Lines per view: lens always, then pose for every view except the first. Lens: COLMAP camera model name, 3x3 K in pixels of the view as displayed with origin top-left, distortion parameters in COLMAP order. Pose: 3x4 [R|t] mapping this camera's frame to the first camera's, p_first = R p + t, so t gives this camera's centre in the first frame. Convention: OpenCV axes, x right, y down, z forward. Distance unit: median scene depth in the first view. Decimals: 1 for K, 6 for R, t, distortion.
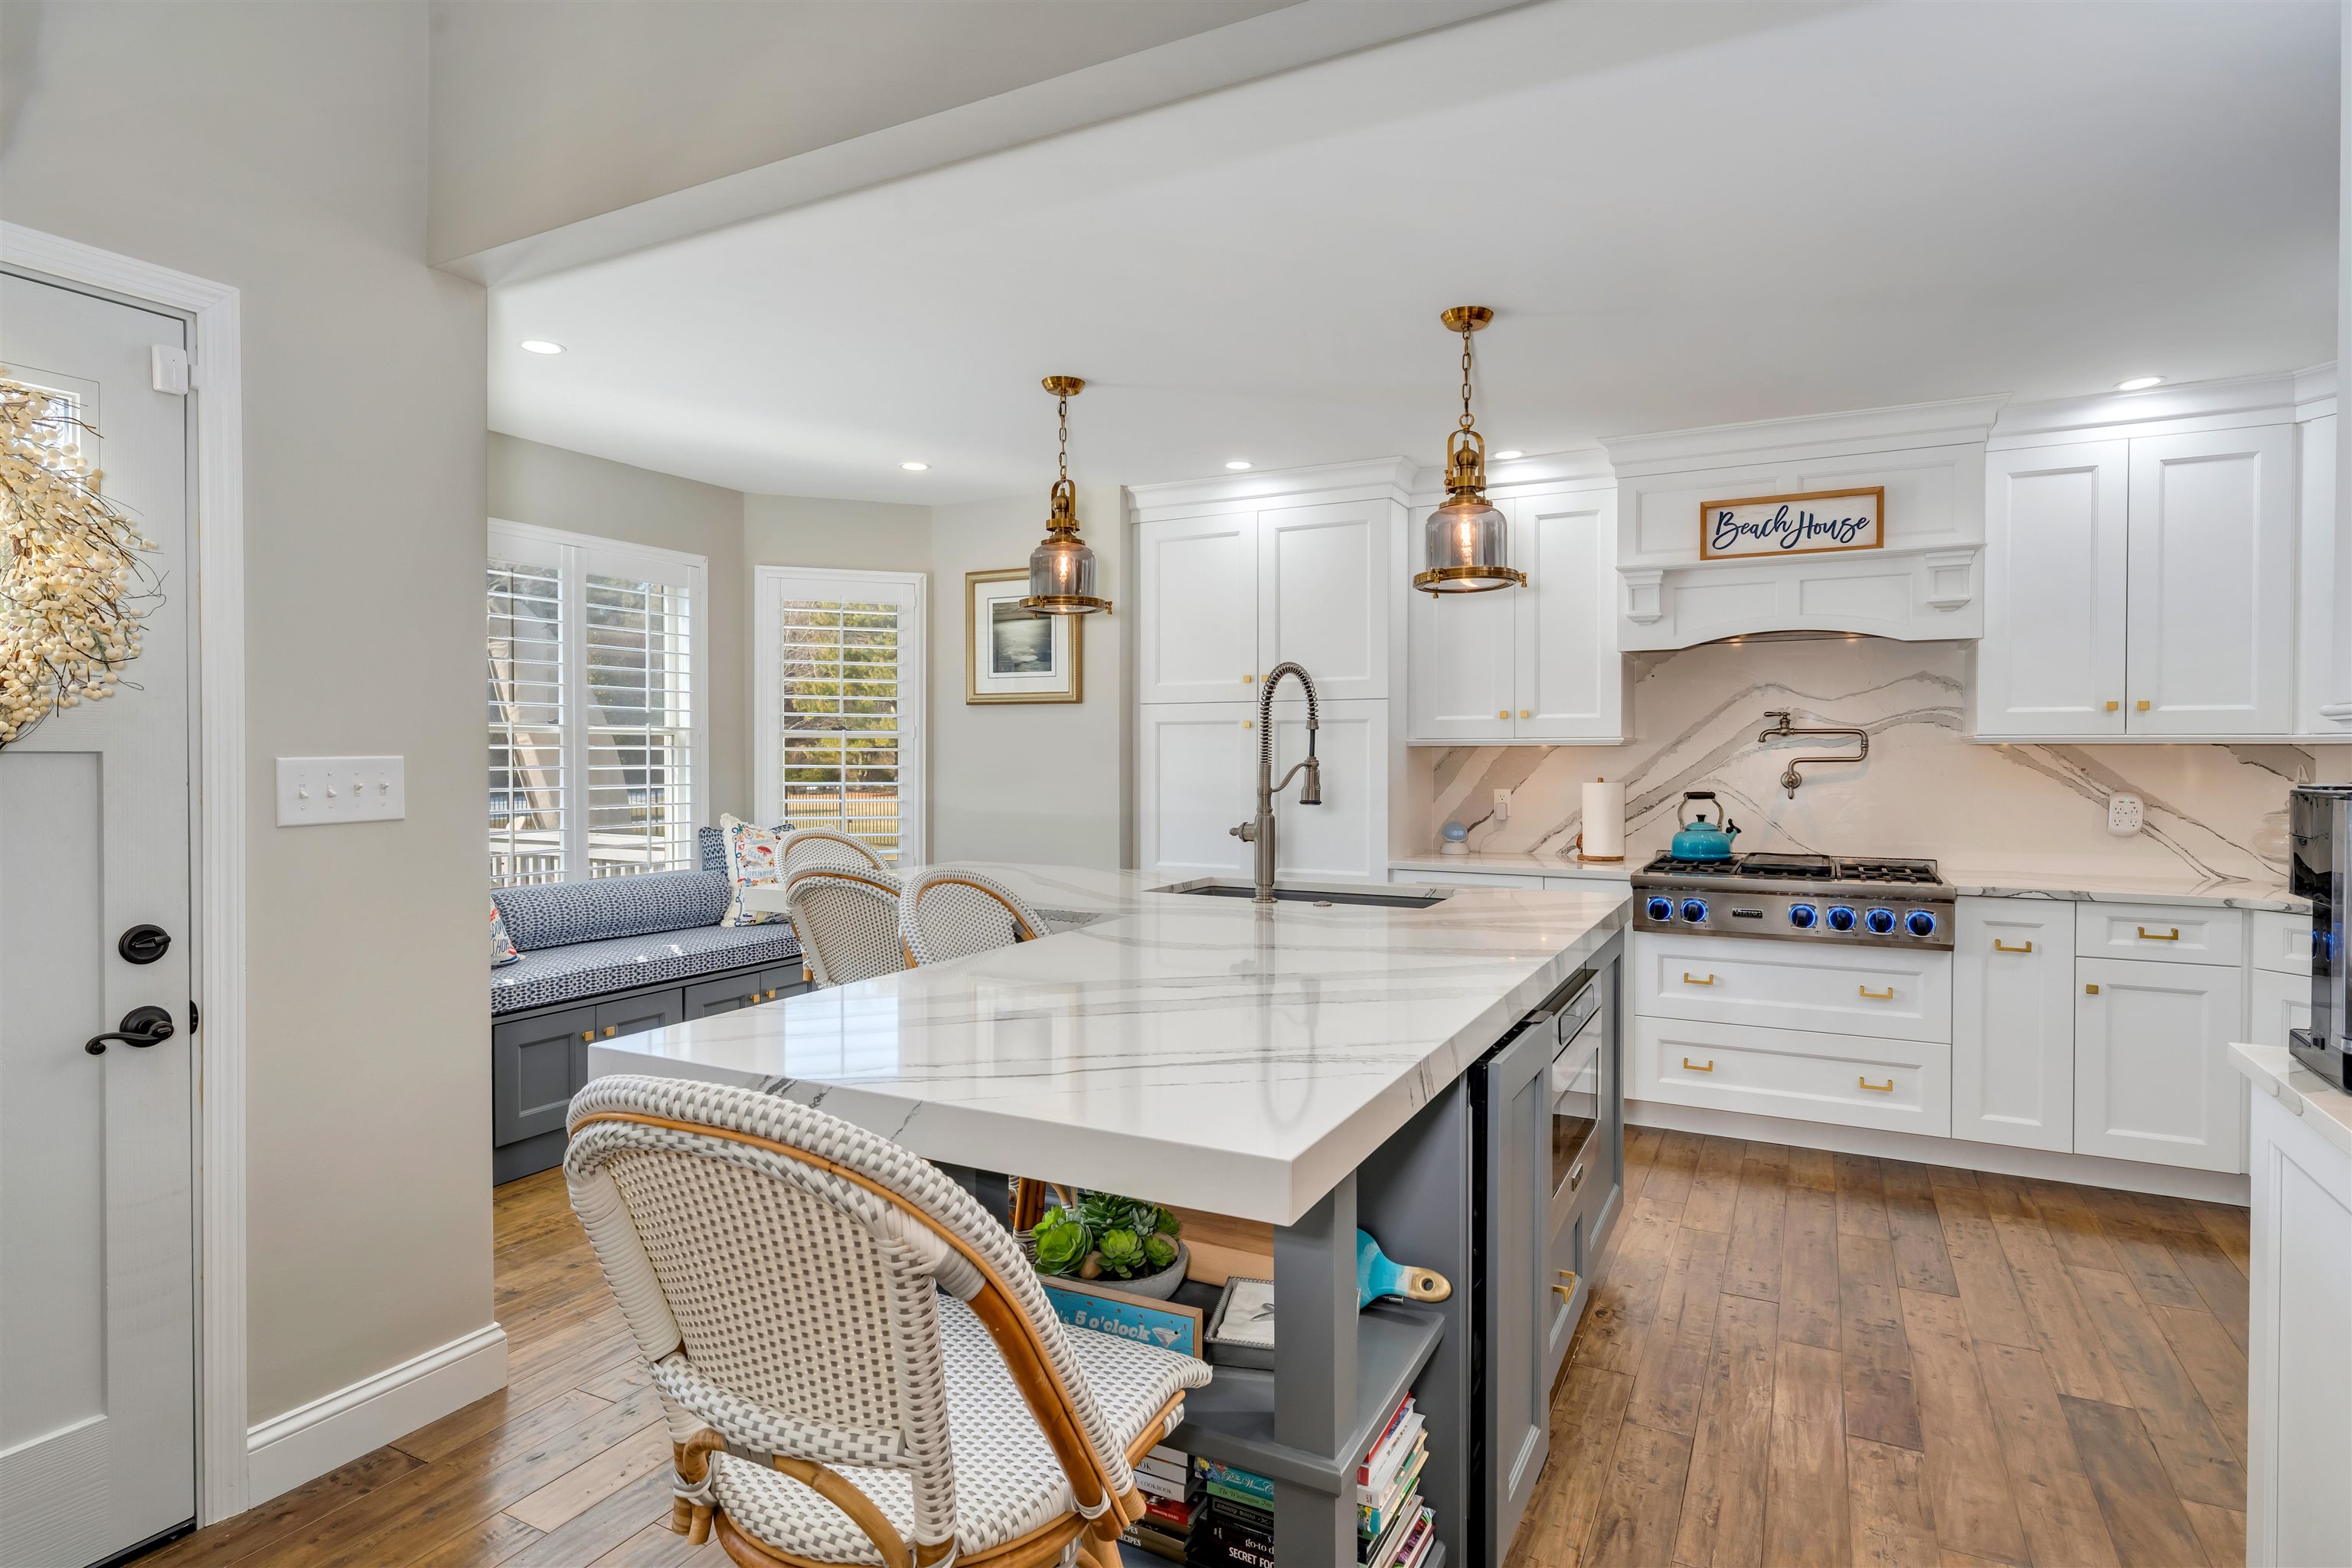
lens RADIAL K [[1211.8, 0, 1183.6], [0, 1211.8, 767.5], [0, 0, 1]] dist [-0.002448, 0.000557]
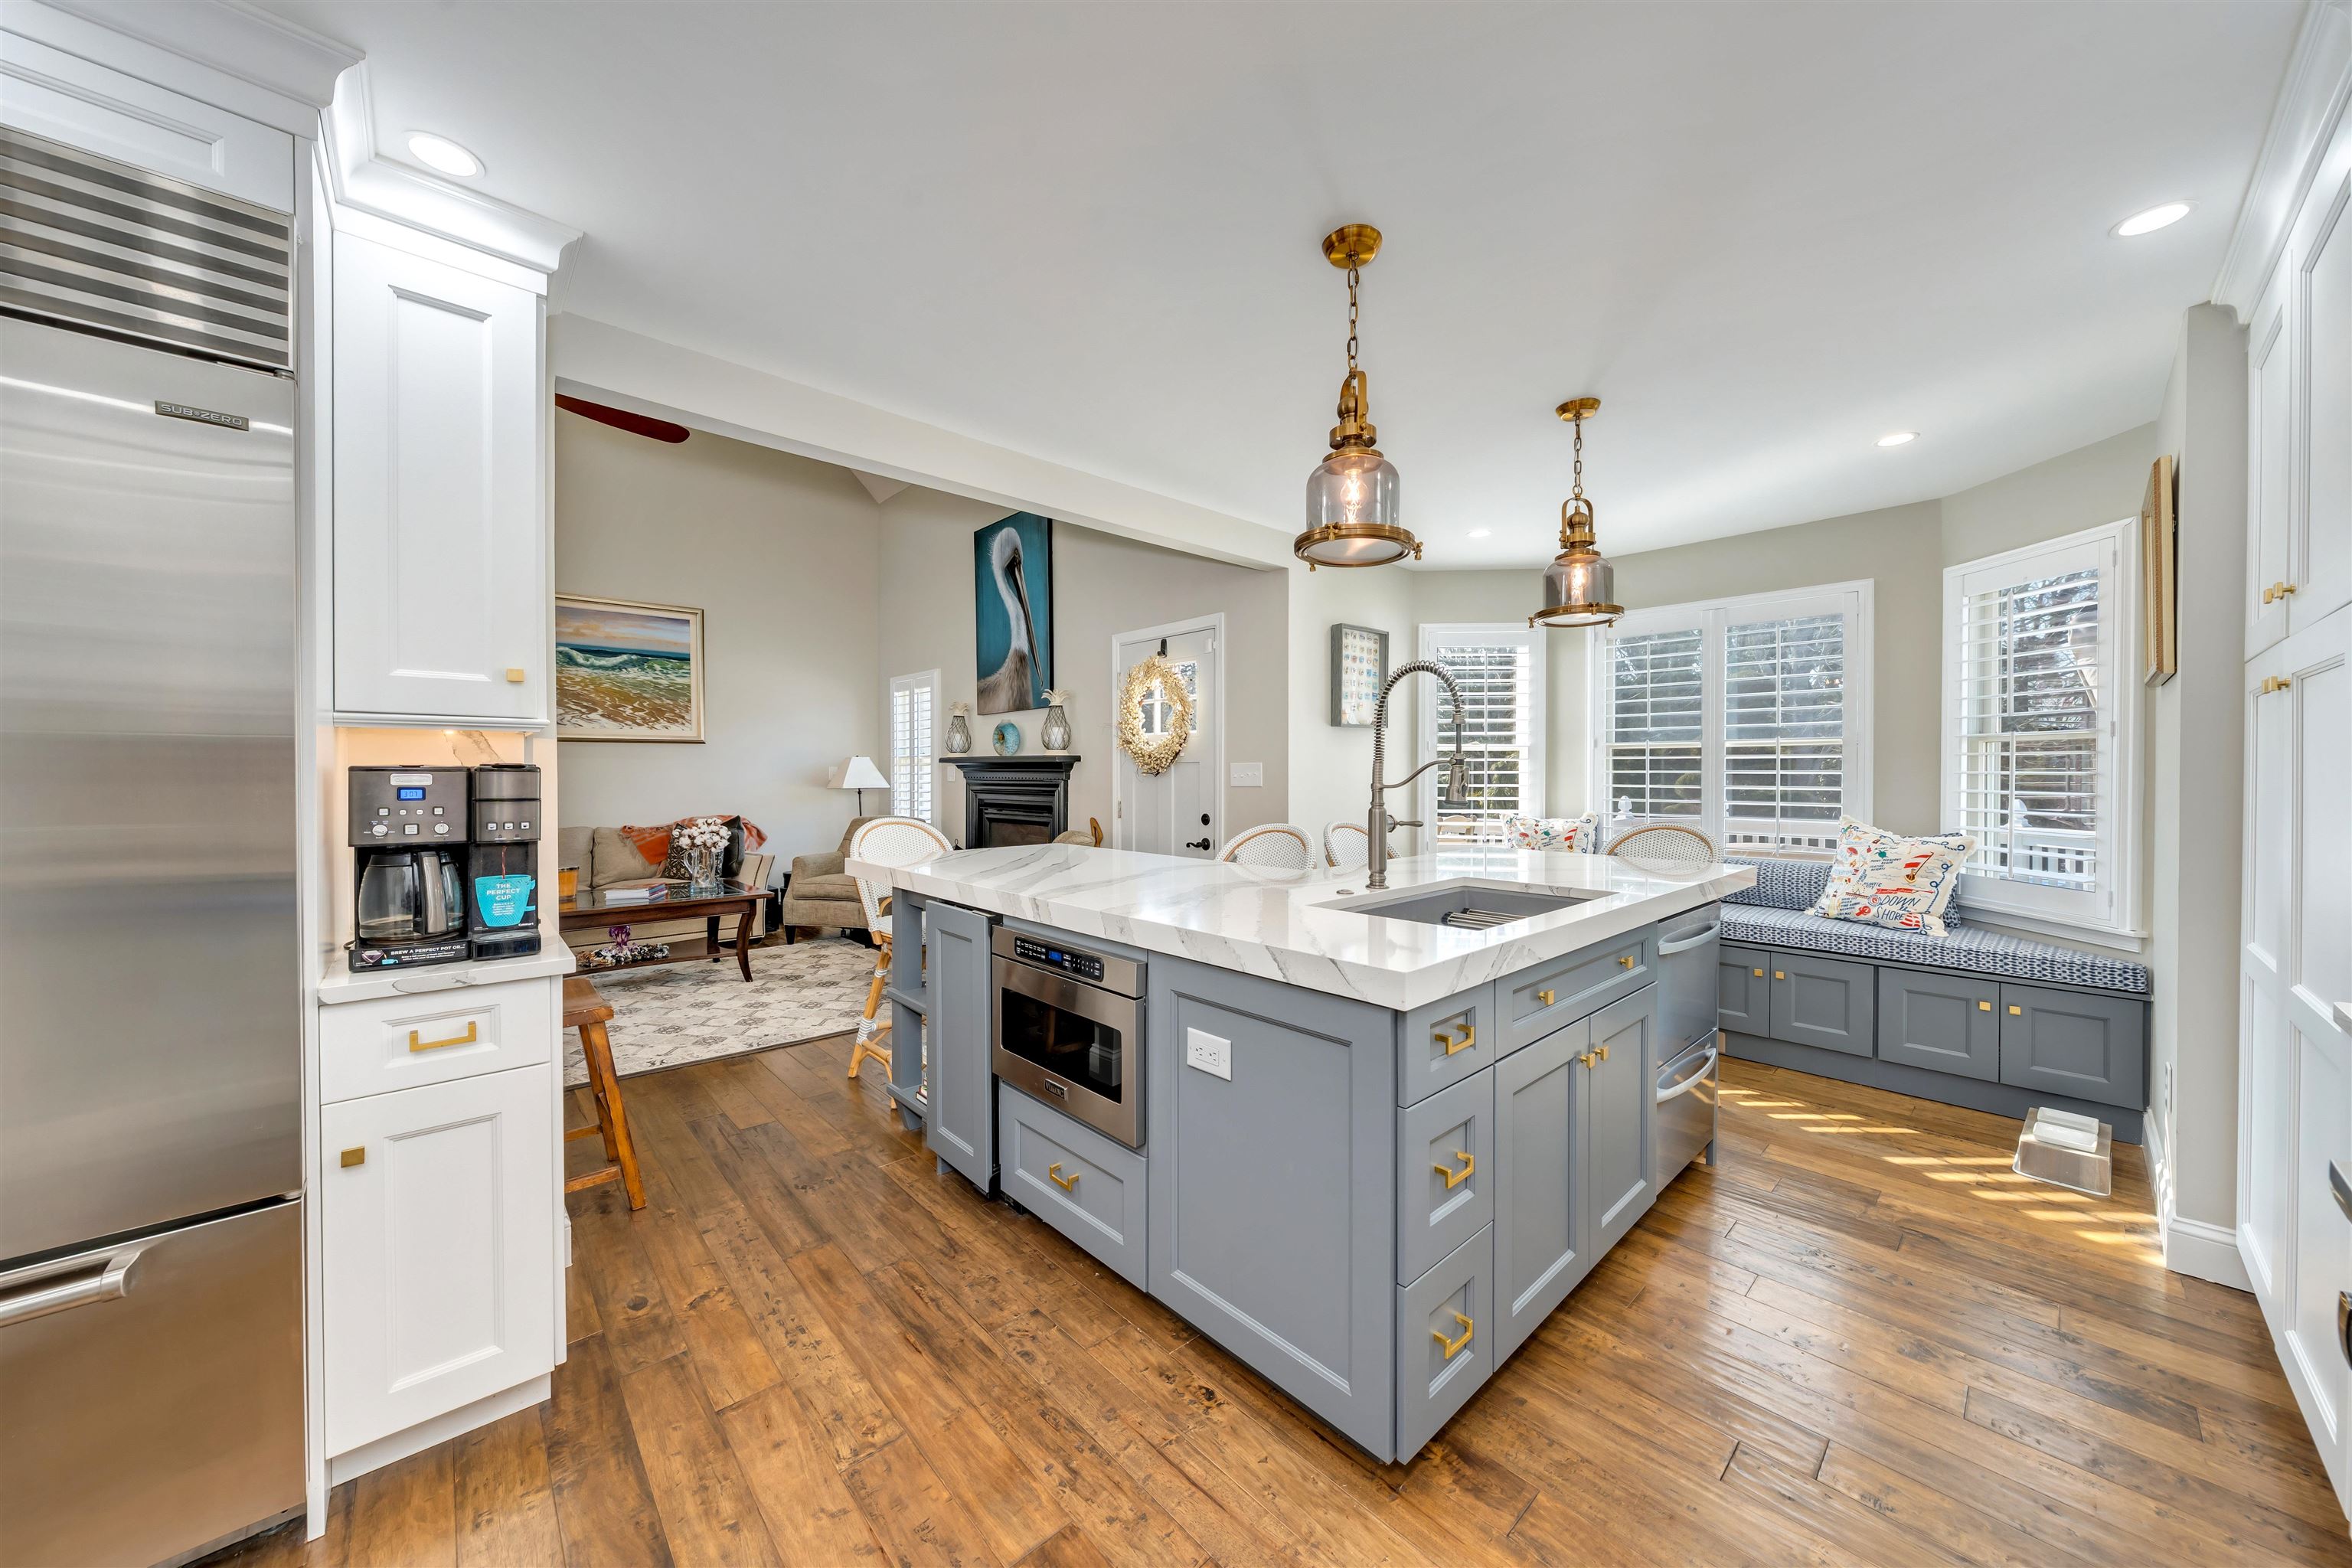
lens RADIAL K [[806.8, 0, 1164.2], [0, 806.8, 781.9], [0, 0, 1]] dist [-0.002534, -0.000537]
pose [[-0.354561, 0.010790, -0.934971, 1.124682], [-0.010905, 0.999818, 0.015674, 0.007442], [0.934969, 0.015753, -0.354379, 1.486333]]
